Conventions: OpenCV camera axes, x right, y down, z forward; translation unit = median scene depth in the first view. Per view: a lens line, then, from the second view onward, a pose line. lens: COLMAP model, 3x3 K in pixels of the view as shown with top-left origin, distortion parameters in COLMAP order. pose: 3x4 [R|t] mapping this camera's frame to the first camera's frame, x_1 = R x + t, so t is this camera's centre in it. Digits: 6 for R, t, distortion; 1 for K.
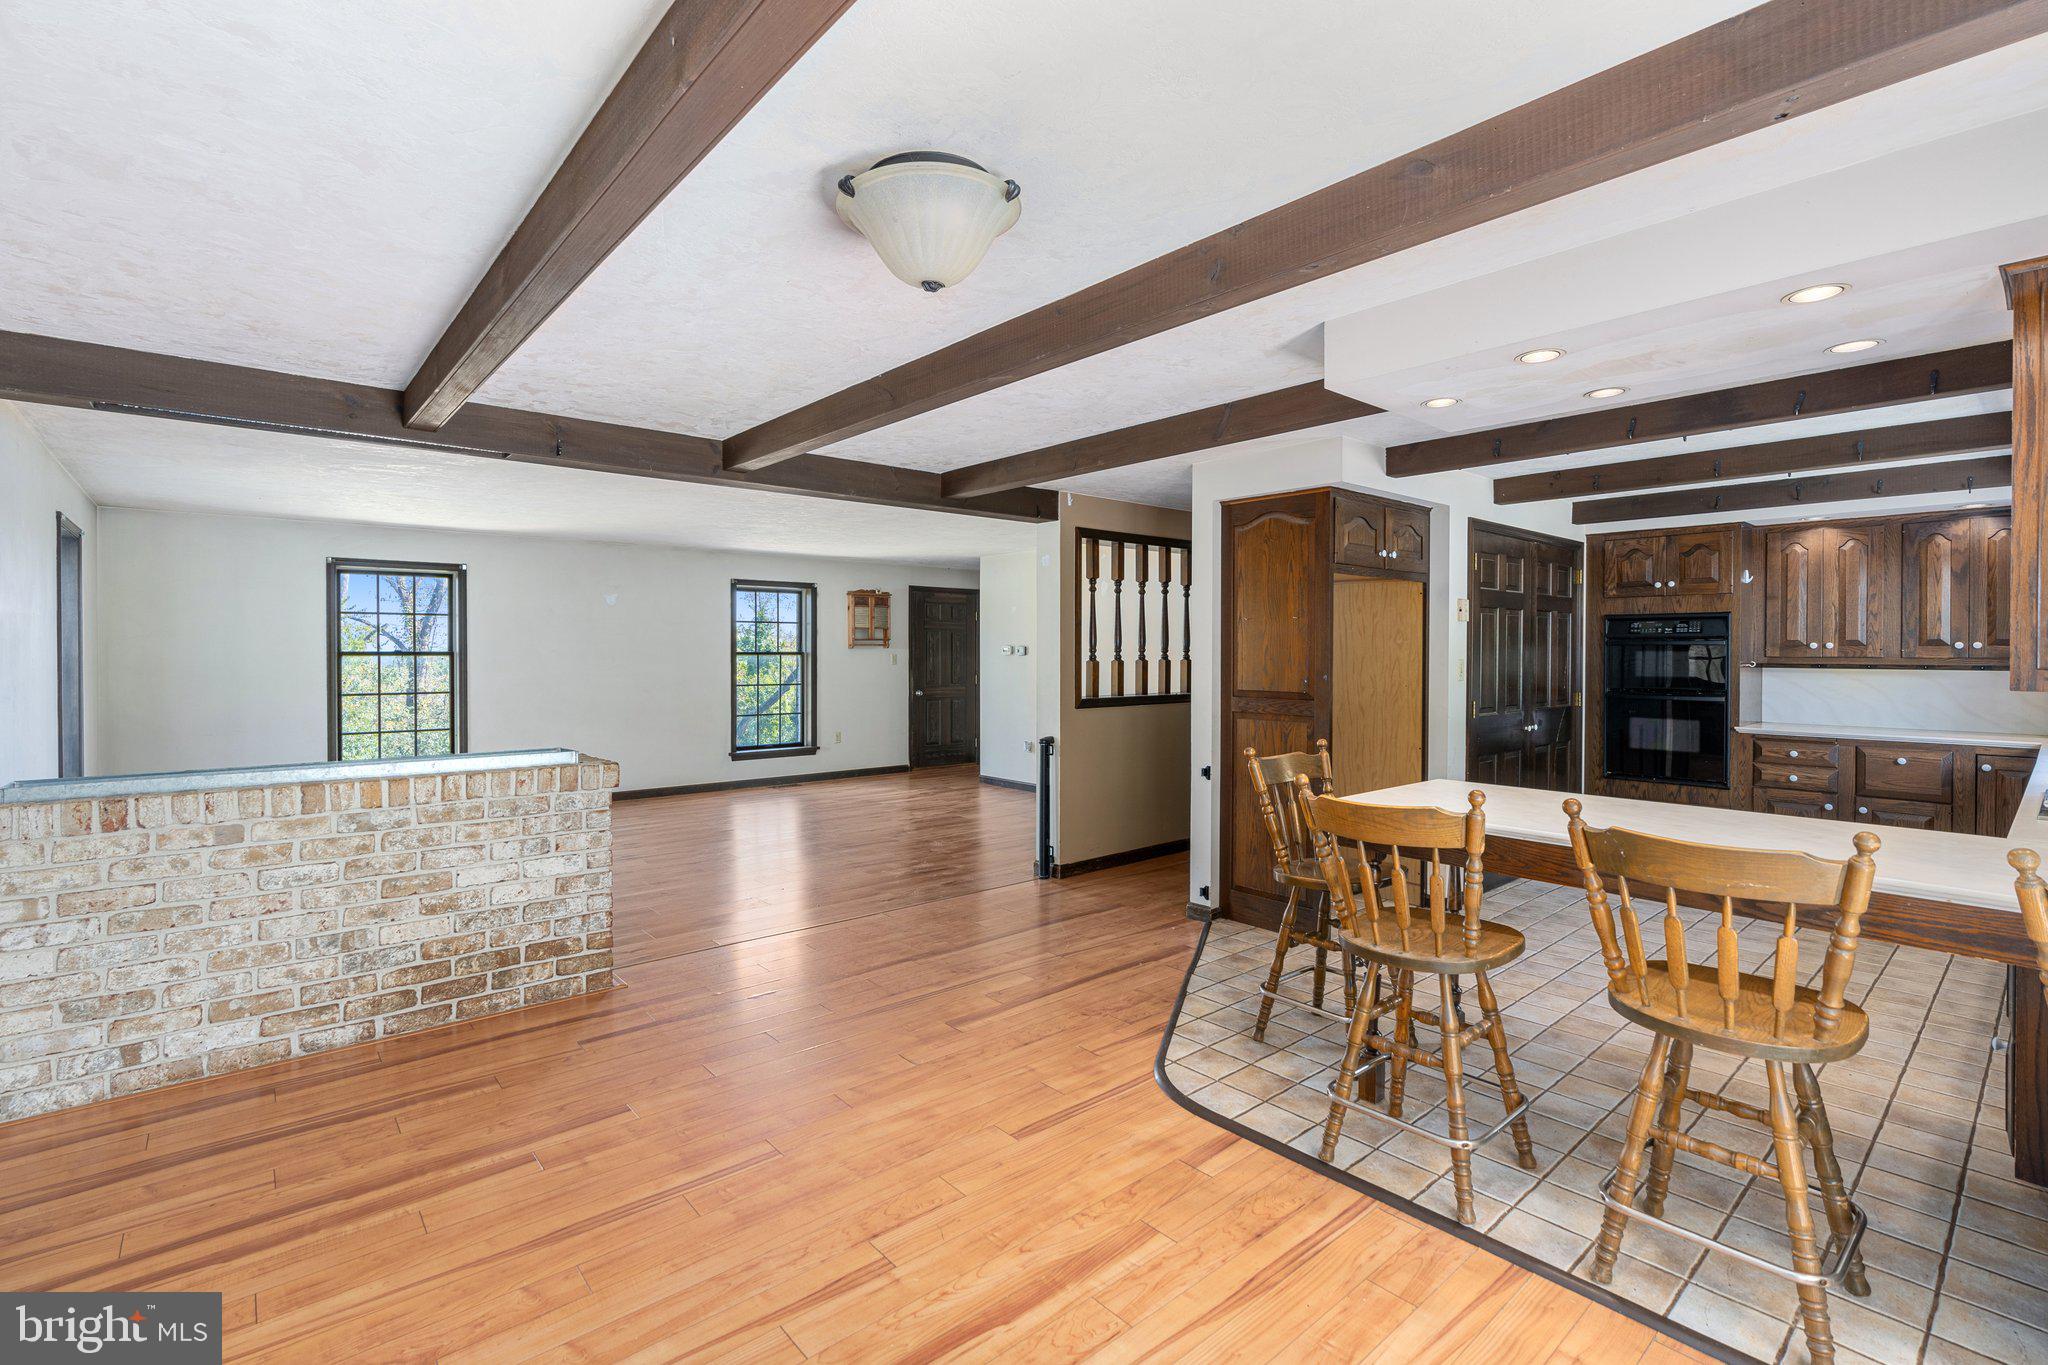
lens RADIAL K [[927.8, 0, 1034.5], [0, 927.8, 657.0], [0, 0, 1]] dist [-0.009345, 0.004108]
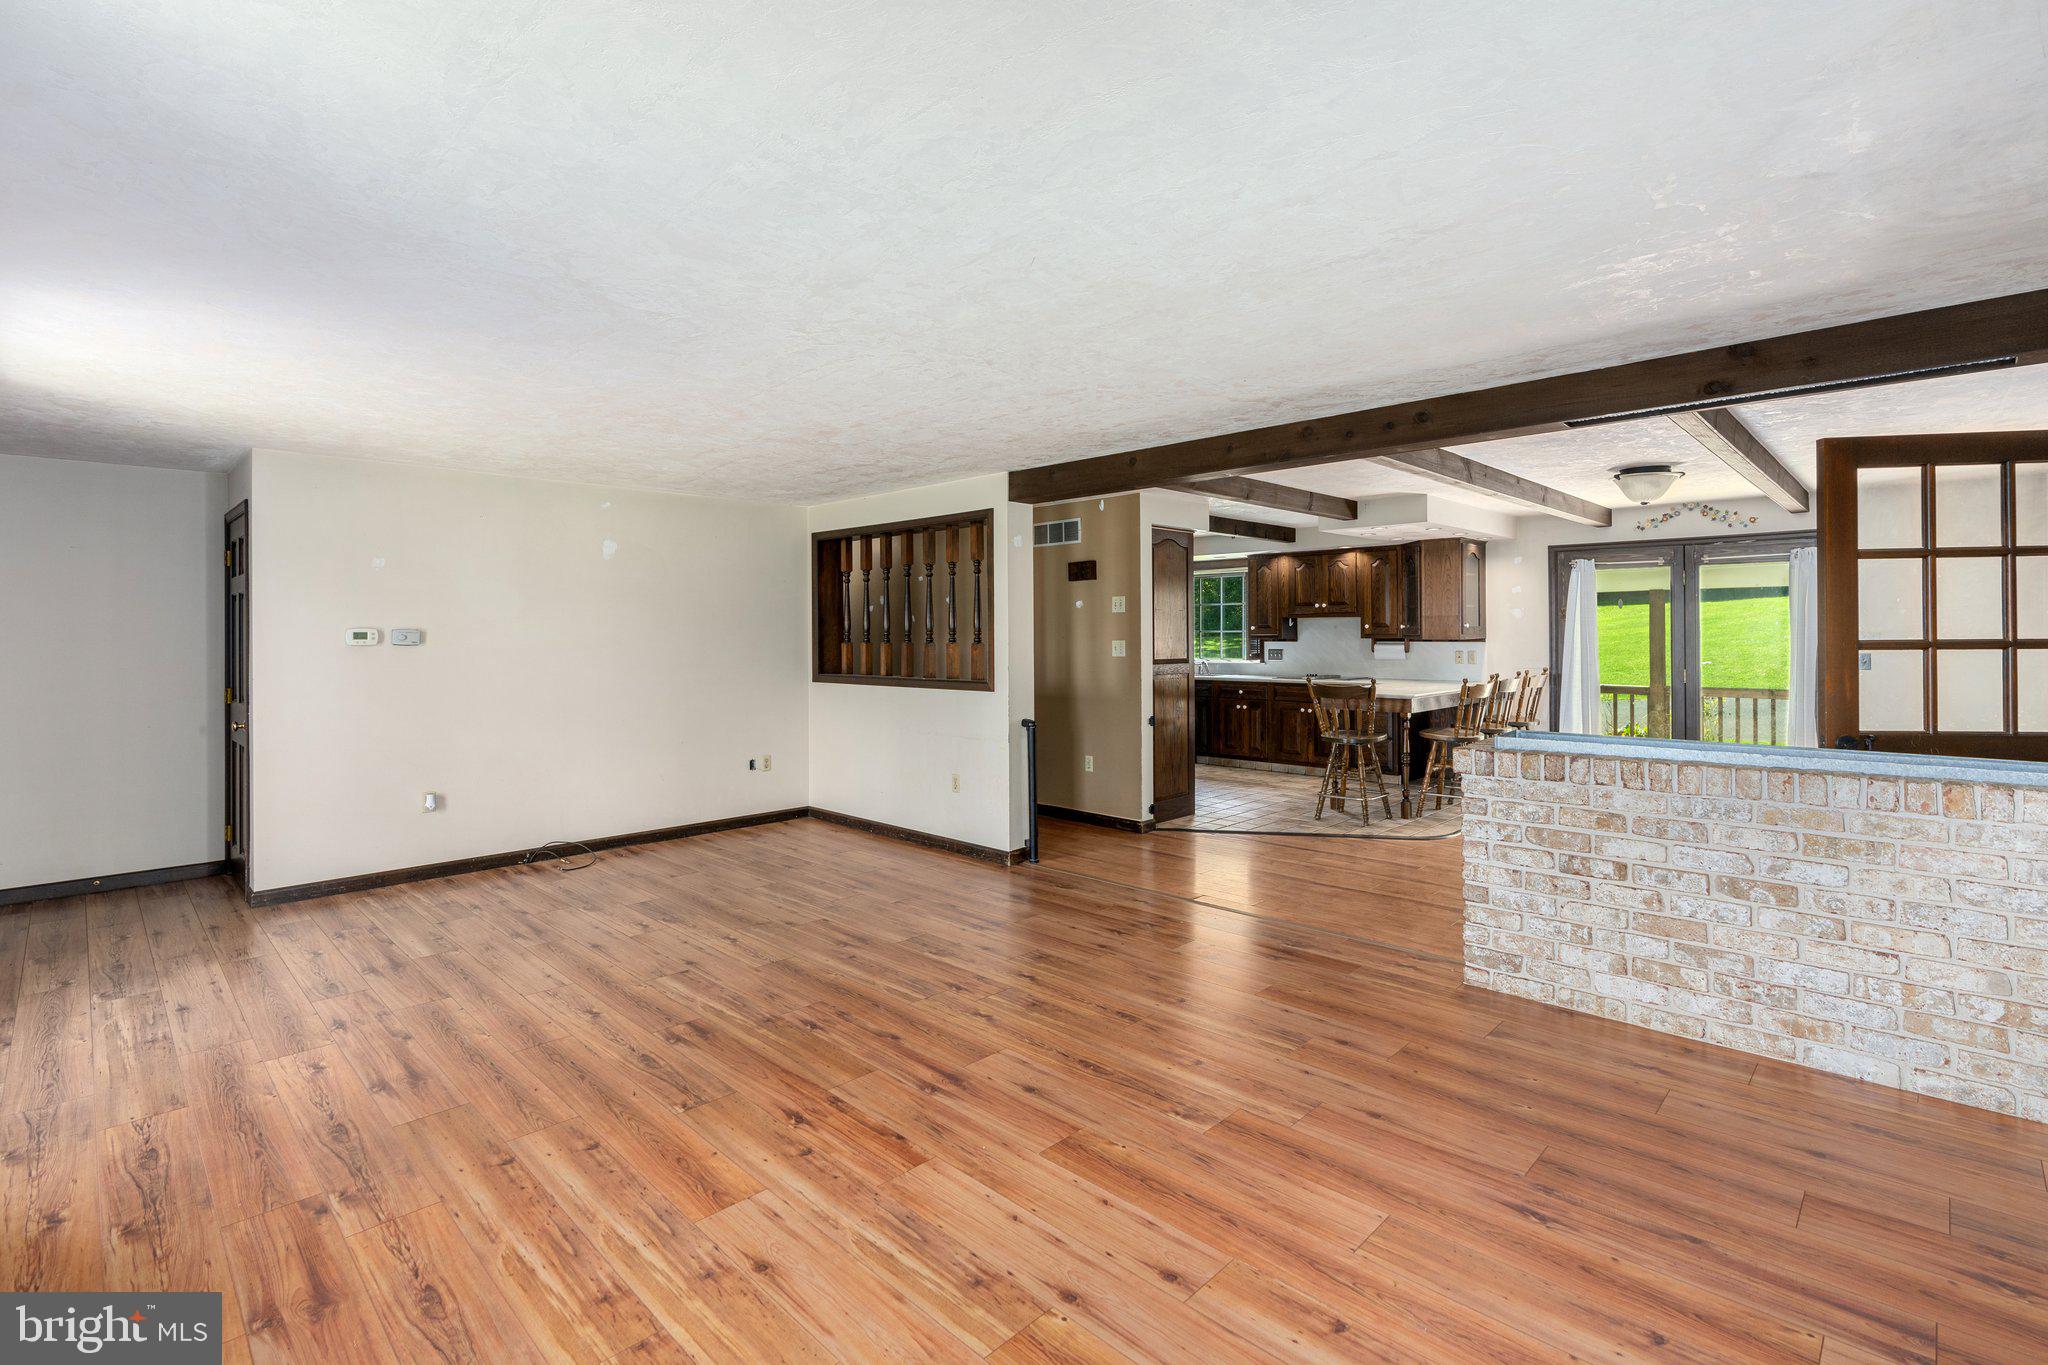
lens RADIAL K [[927.8, 0, 1005.3], [0, 927.8, 631.5], [0, 0, 1]] dist [-0.009345, 0.004108]
pose [[-0.056208, 0.000476, 0.998419, -1.177377], [0.013814, 0.999905, 0.000301, -0.011458], [-0.998323, 0.013809, -0.056209, 1.294693]]
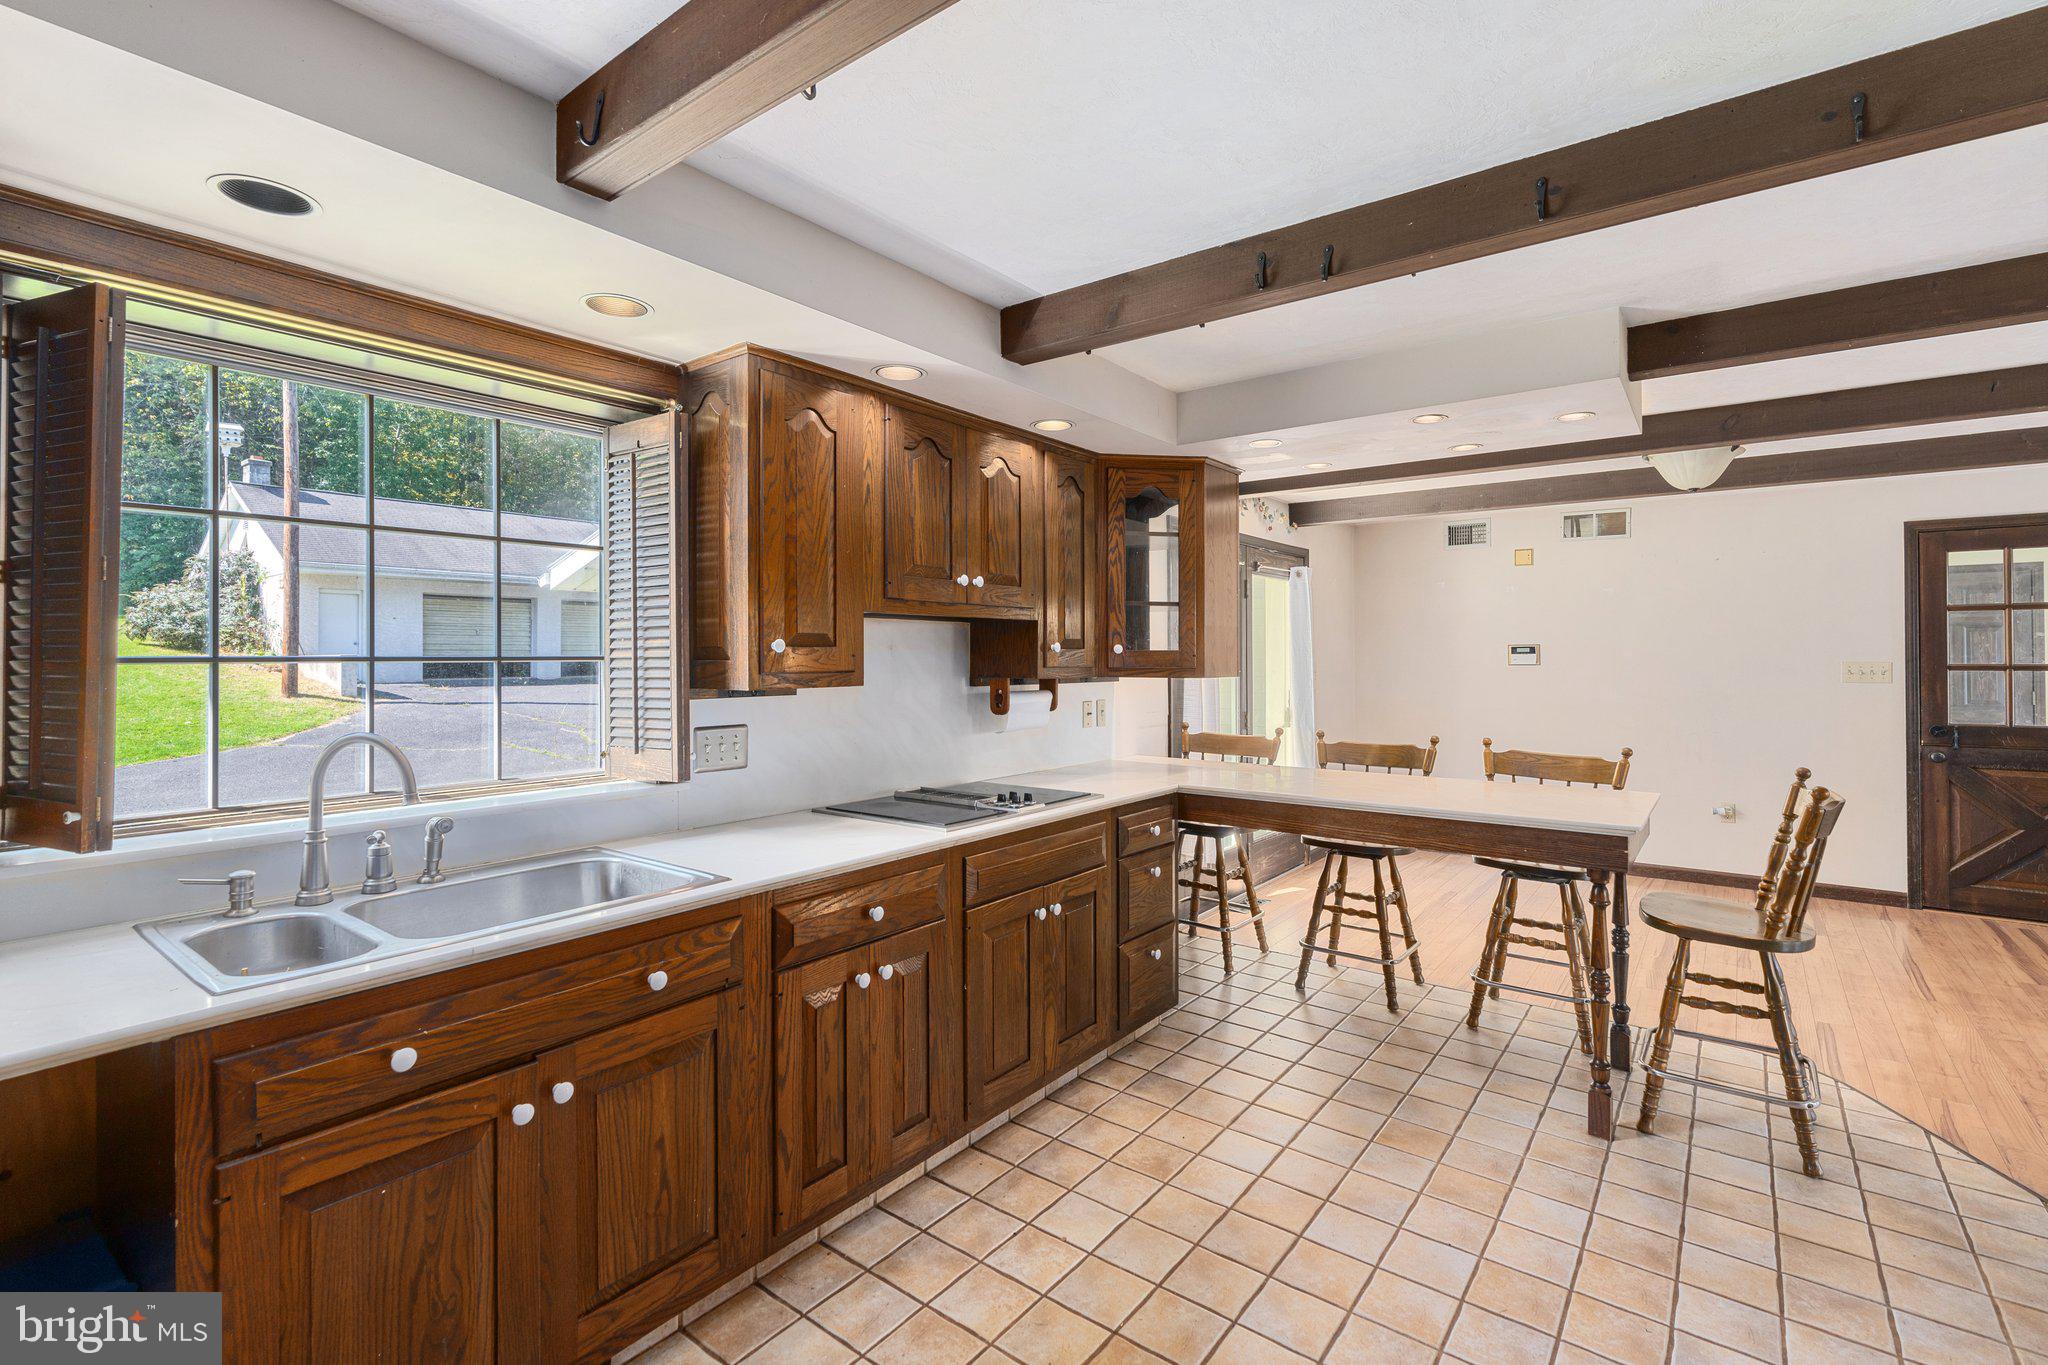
lens RADIAL K [[927.8, 0, 1021.3], [0, 927.8, 646.7], [0, 0, 1]] dist [-0.009345, 0.004108]
pose [[-0.981734, -0.000681, -0.190259, 0.755136], [0.000122, 0.999991, -0.004206, -0.008530], [0.190260, -0.004152, -0.981725, 1.159504]]
